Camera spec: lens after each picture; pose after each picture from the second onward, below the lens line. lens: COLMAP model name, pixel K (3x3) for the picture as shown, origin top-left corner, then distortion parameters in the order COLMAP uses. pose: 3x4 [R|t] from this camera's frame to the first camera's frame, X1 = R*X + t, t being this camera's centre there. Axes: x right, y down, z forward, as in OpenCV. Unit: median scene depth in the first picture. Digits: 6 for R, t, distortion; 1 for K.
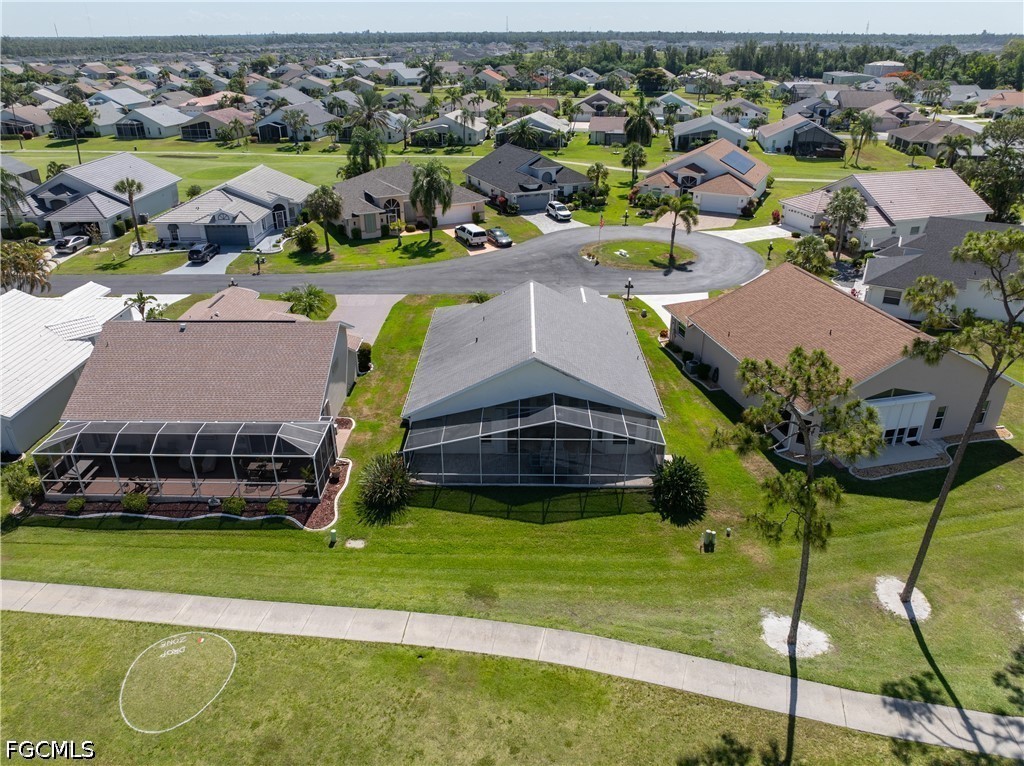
lens RADIAL K [[714.7, 0, 511.2], [0, 714.7, 379.6], [0, 0, 1]] dist [-0.046977, 0.014529]
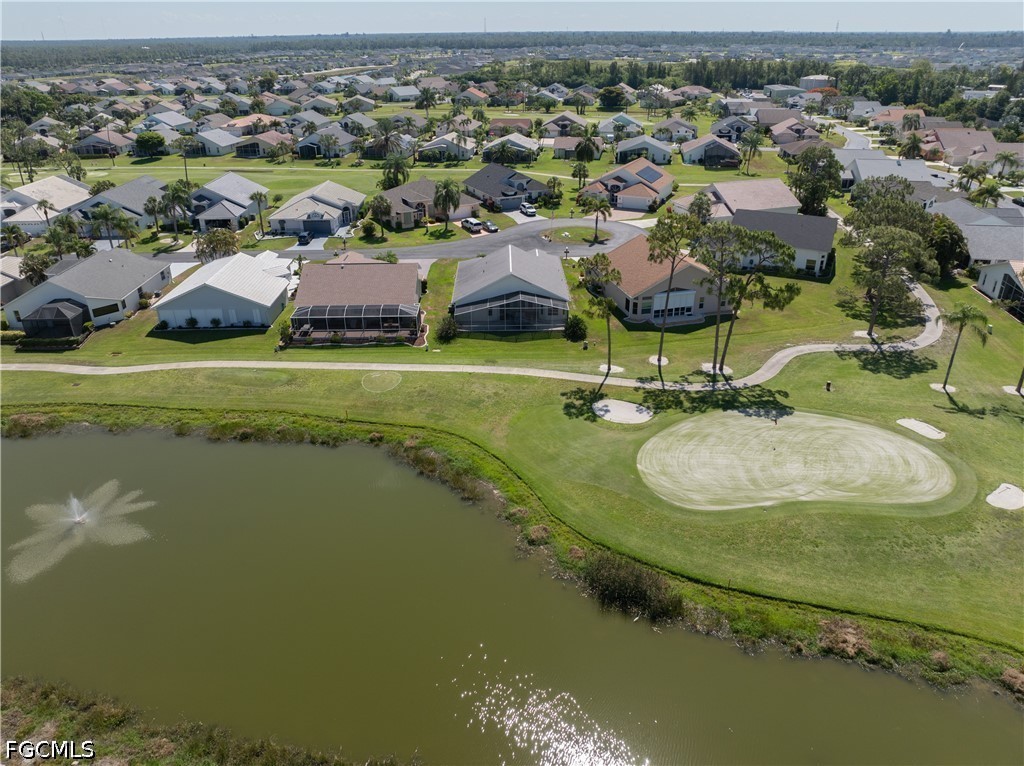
lens RADIAL K [[714.7, 0, 512.5], [0, 714.7, 385.1], [0, 0, 1]] dist [-0.046977, 0.014529]
pose [[0.999545, -0.017586, 0.024498, -0.010100], [0.017388, 0.999815, 0.008276, 0.123939], [-0.024639, -0.007846, 0.999666, -0.515548]]
